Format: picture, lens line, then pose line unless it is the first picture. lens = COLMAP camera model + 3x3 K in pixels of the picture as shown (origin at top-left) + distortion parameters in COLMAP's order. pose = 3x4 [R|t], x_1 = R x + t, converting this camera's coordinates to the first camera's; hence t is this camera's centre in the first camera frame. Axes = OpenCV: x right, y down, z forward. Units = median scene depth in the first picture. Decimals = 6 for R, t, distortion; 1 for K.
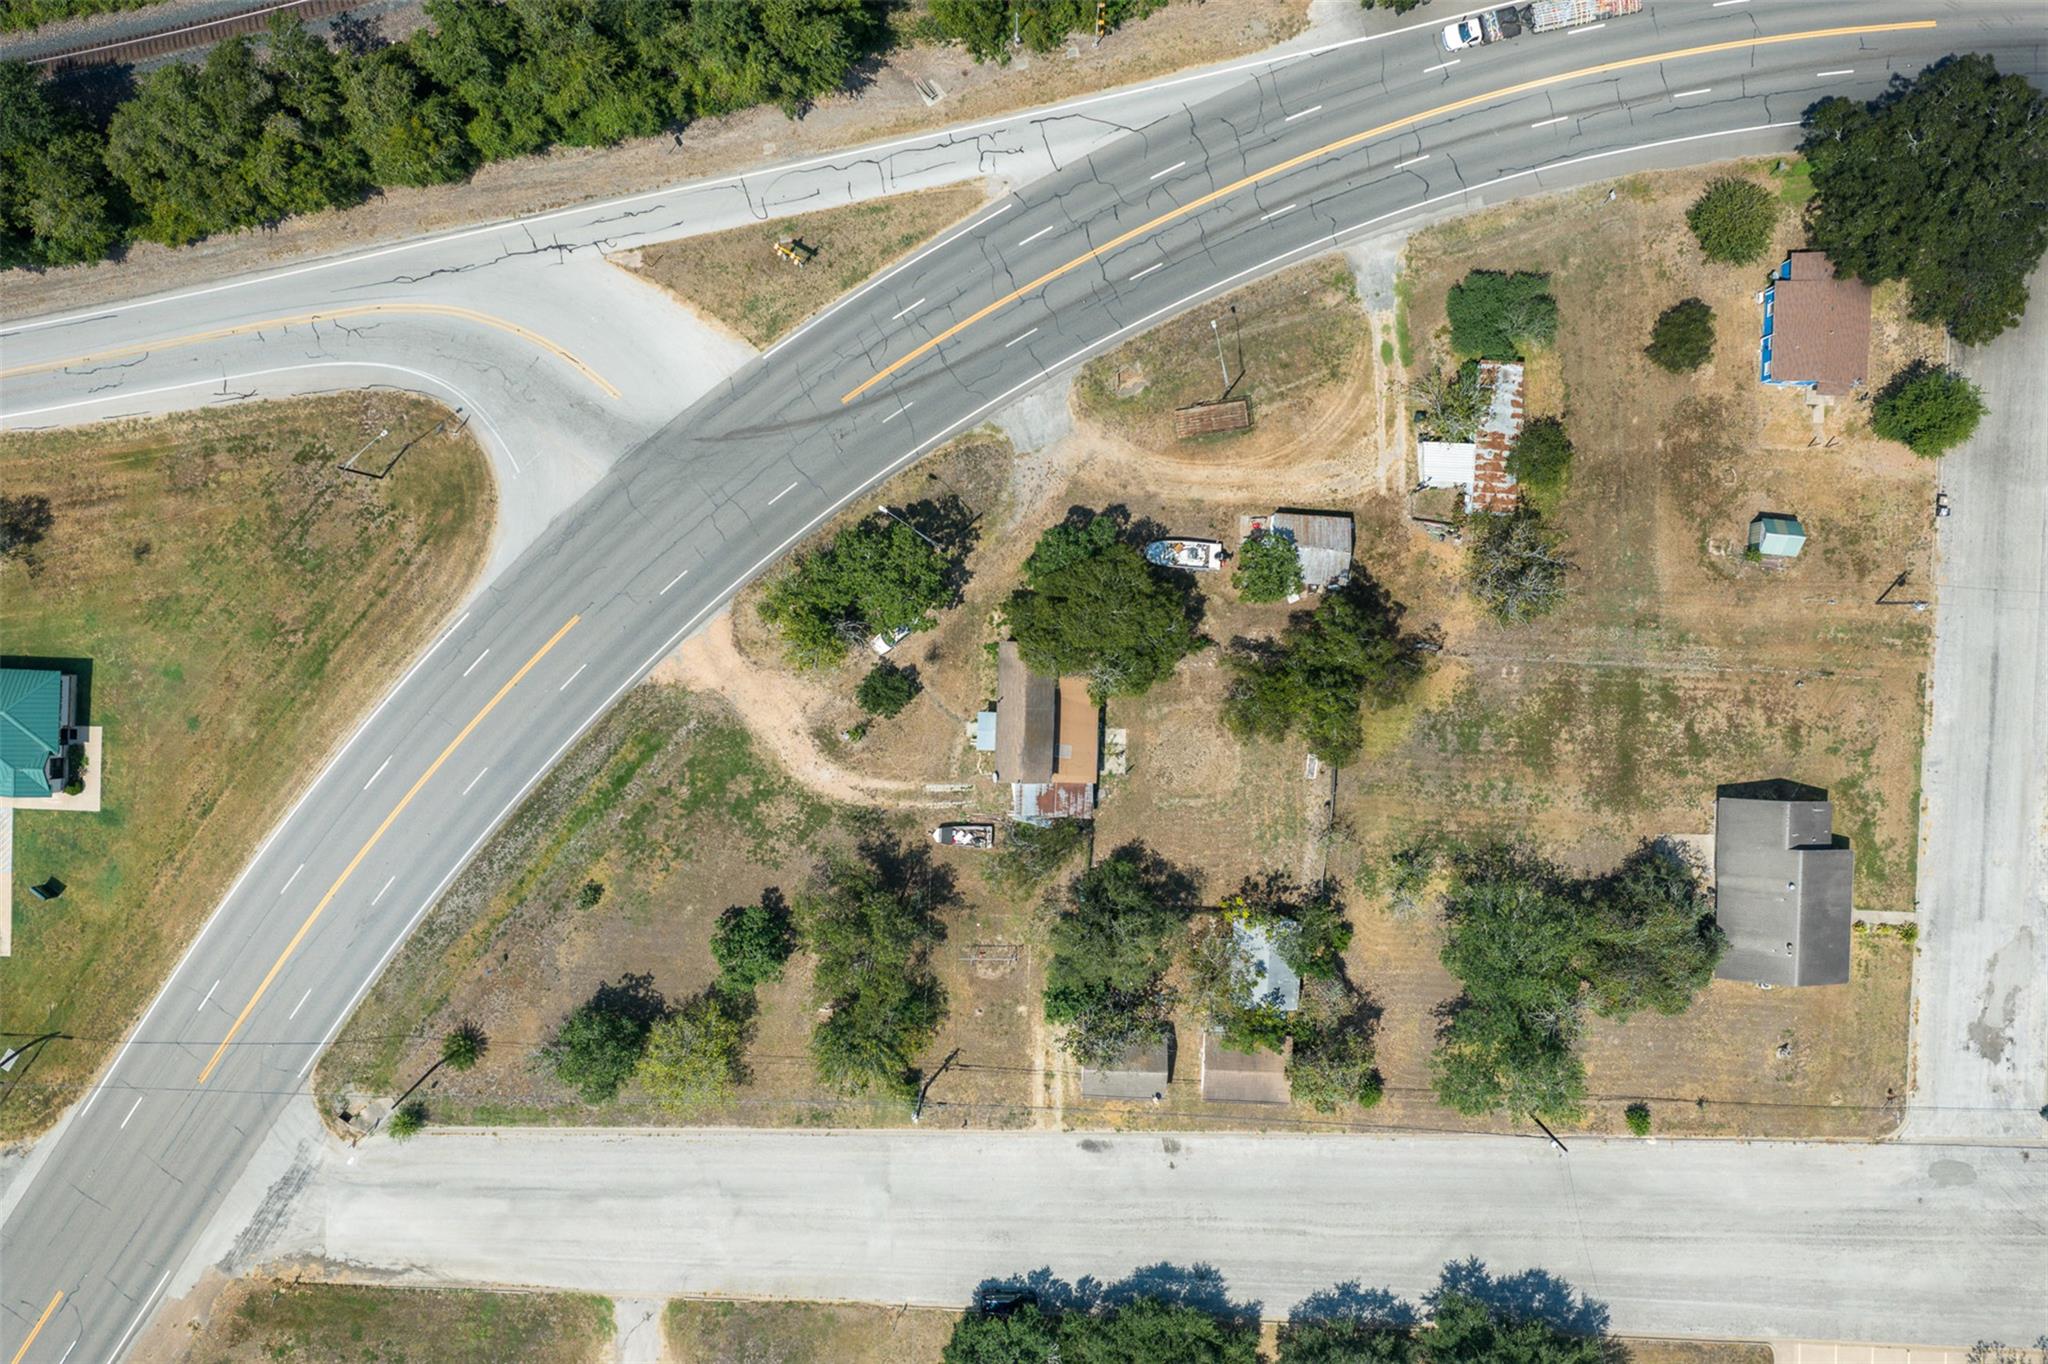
lens RADIAL K [[1709.0, 0, 1027.3], [0, 1709.0, 663.9], [0, 0, 1]] dist [0.002932, -0.010832]
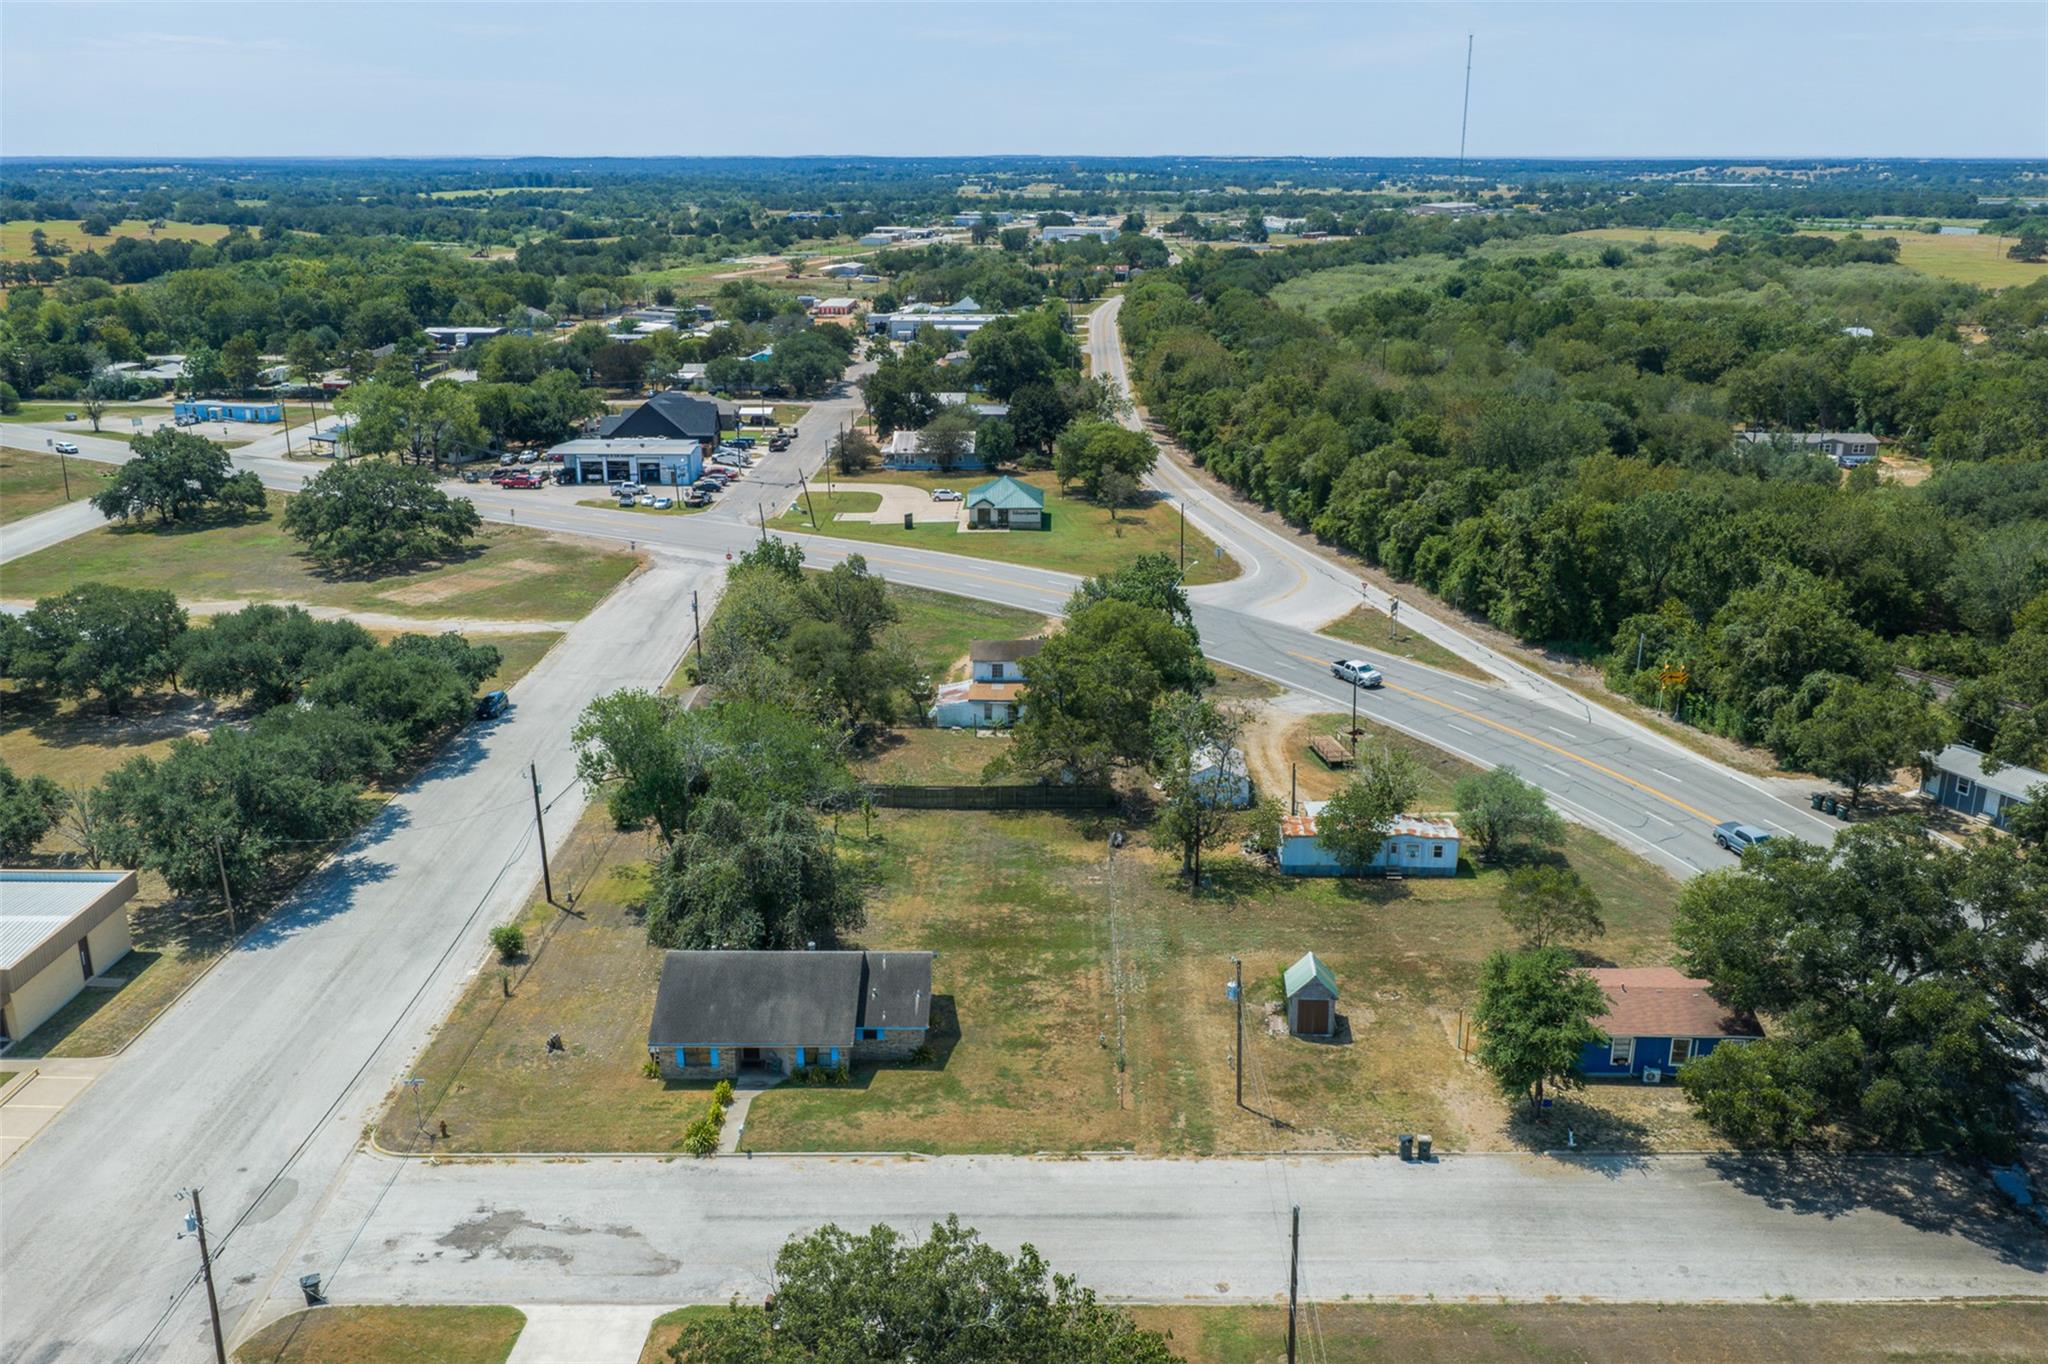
lens RADIAL K [[1709.0, 0, 1027.3], [0, 1709.0, 663.9], [0, 0, 1]] dist [0.002932, -0.010832]
pose [[0.023843, 0.283787, -0.958591, 1.033616], [-0.999676, -0.001814, -0.025402, 0.057608], [-0.008948, 0.958886, 0.283652, 0.654986]]
